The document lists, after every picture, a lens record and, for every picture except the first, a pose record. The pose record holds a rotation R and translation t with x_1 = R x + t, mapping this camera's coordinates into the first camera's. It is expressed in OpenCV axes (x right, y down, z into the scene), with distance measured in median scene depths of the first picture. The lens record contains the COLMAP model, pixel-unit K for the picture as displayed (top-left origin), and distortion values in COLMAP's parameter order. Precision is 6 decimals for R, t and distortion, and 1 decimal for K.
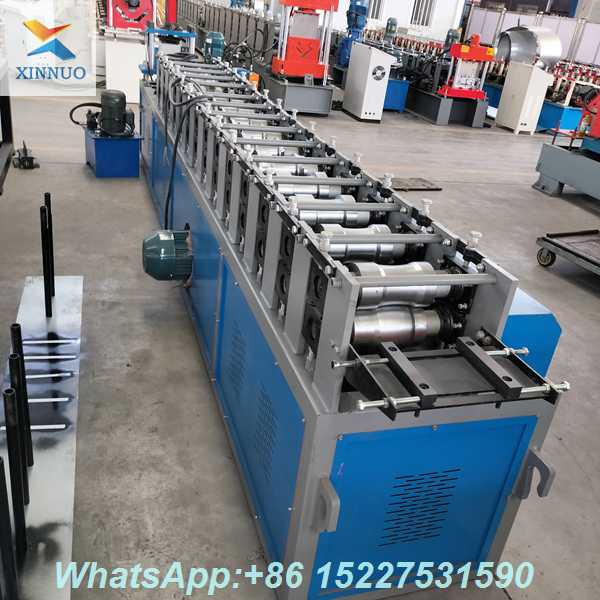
lens RADIAL K [[610.5, 0, 300.0], [0, 610.5, 299.7], [0, 0, 1]] dist [0.017254, 0.000000]
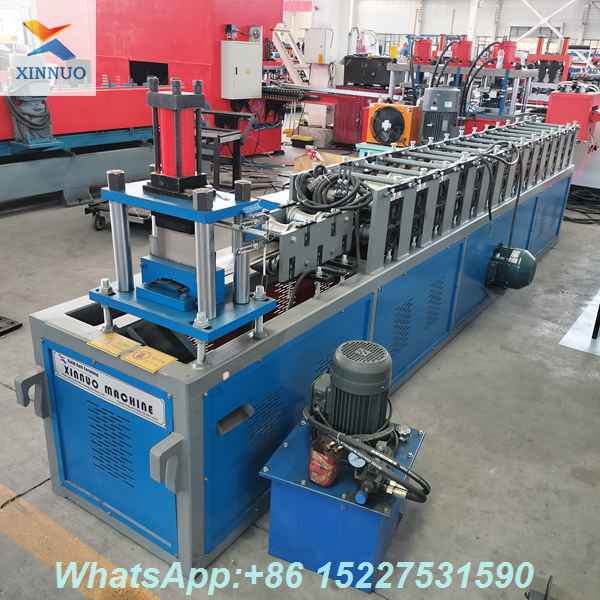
lens RADIAL K [[610.5, 0, 300.0], [0, 610.5, 300.6], [0, 0, 1]] dist [0.017254, 0.000000]
pose [[-0.604667, -0.439622, 0.664161, -0.813067], [0.237199, 0.696642, 0.677073, -0.983393], [-0.760338, 0.566942, -0.316959, 1.759974]]
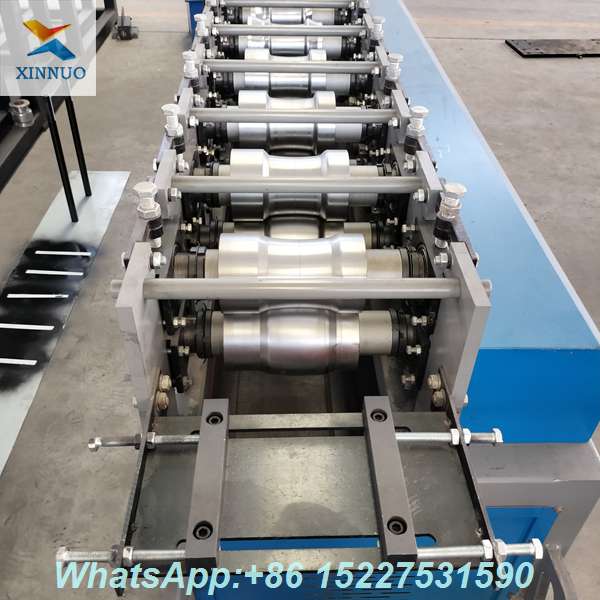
lens RADIAL K [[610.5, 0, 299.5], [0, 610.5, 300.1], [0, 0, 1]] dist [0.017254, 0.000000]
pose [[0.956239, 0.095960, -0.276402, 0.154305], [-0.036864, 0.976674, 0.211541, -0.058745], [0.290254, -0.192094, 0.937471, 0.224108]]
